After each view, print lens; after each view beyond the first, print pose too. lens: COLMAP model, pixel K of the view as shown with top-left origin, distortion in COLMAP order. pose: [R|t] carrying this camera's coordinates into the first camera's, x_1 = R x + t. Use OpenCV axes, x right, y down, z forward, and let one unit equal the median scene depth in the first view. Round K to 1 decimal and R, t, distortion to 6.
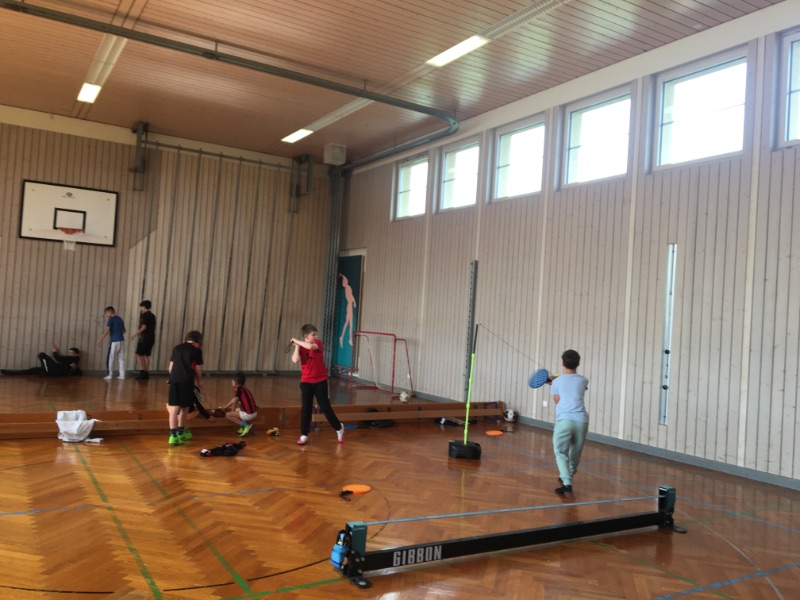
lens RADIAL K [[670.5, 0, 402.9], [0, 670.5, 297.0], [0, 0, 1]] dist [0.066389, -0.117729]
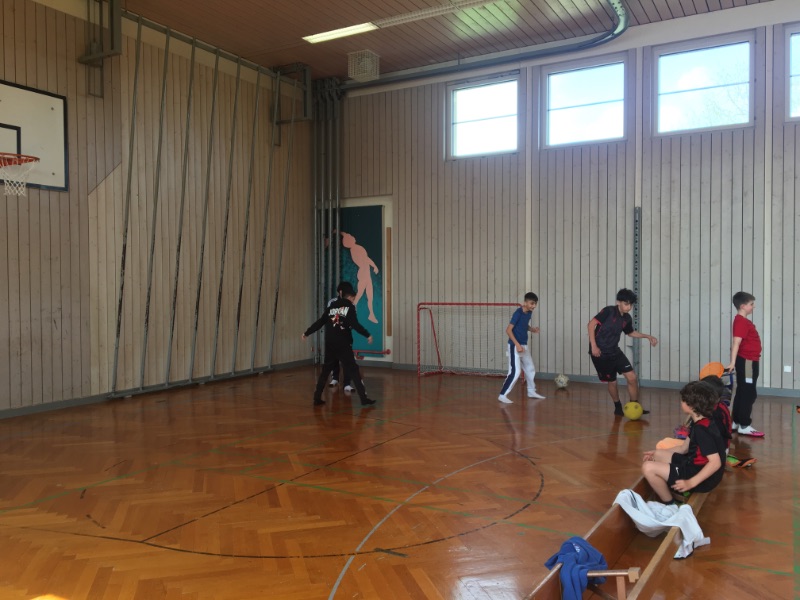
lens RADIAL K [[675.0, 0, 400.0], [0, 675.0, 300.0], [0, 0, 1]] dist [0.095382, -0.109047]
pose [[0.870862, -0.073689, 0.485973, -0.497887], [0.039546, 0.995997, 0.080159, -0.017191], [-0.489934, -0.050589, 0.870290, 0.351508]]
